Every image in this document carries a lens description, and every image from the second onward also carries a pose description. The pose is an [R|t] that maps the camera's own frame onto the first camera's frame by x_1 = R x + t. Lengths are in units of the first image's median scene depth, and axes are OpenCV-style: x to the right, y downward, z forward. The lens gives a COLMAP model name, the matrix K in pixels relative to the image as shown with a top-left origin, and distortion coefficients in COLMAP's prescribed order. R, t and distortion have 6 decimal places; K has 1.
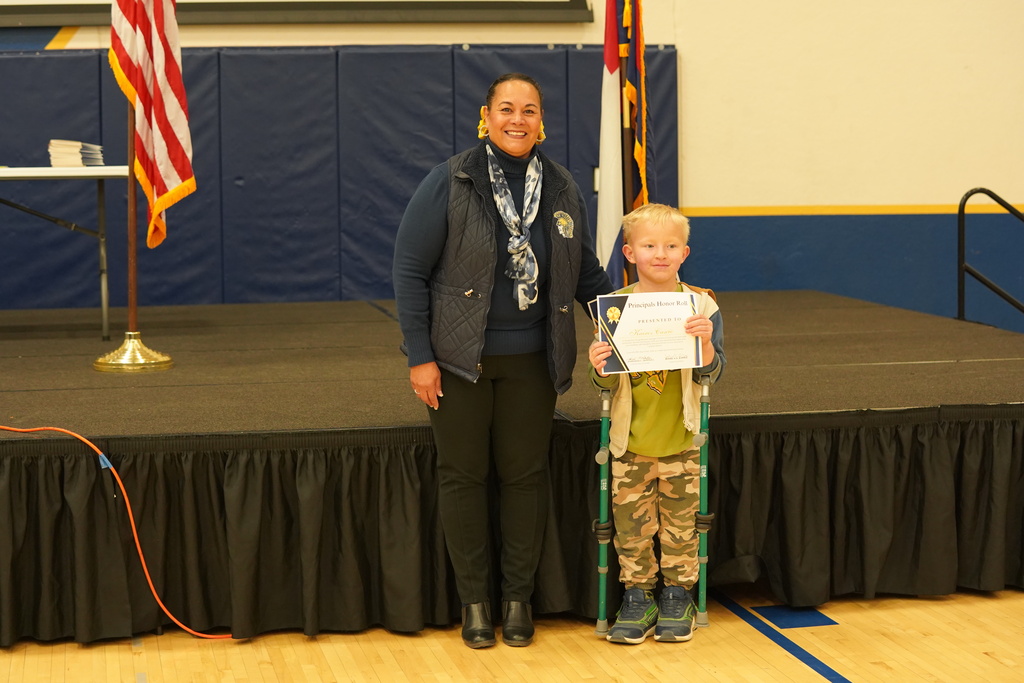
lens RADIAL K [[2133.9, 0, 513.8], [0, 2133.9, 349.1], [0, 0, 1]] dist [-0.267263, 0.000000]
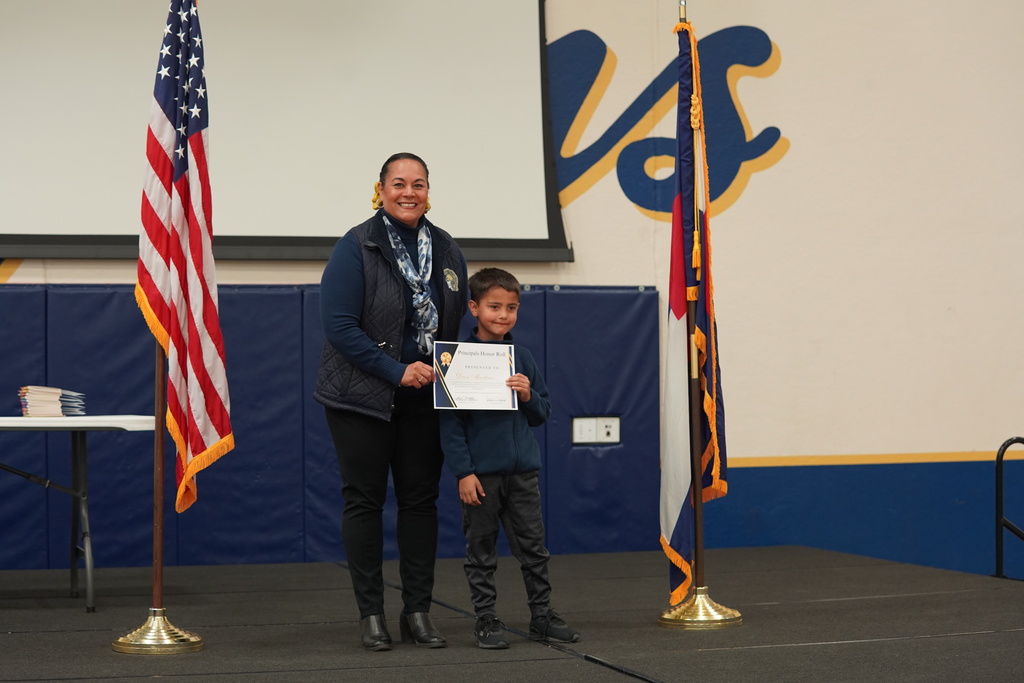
lens RADIAL K [[2133.9, 0, 502.3], [0, 2133.9, 335.8], [0, 0, 1]] dist [-0.267263, 0.000000]
pose [[0.993833, 0.004088, 0.110810, -0.107905], [0.008948, 0.993105, -0.116886, -0.013159], [-0.110523, 0.117157, 0.986944, 0.085052]]
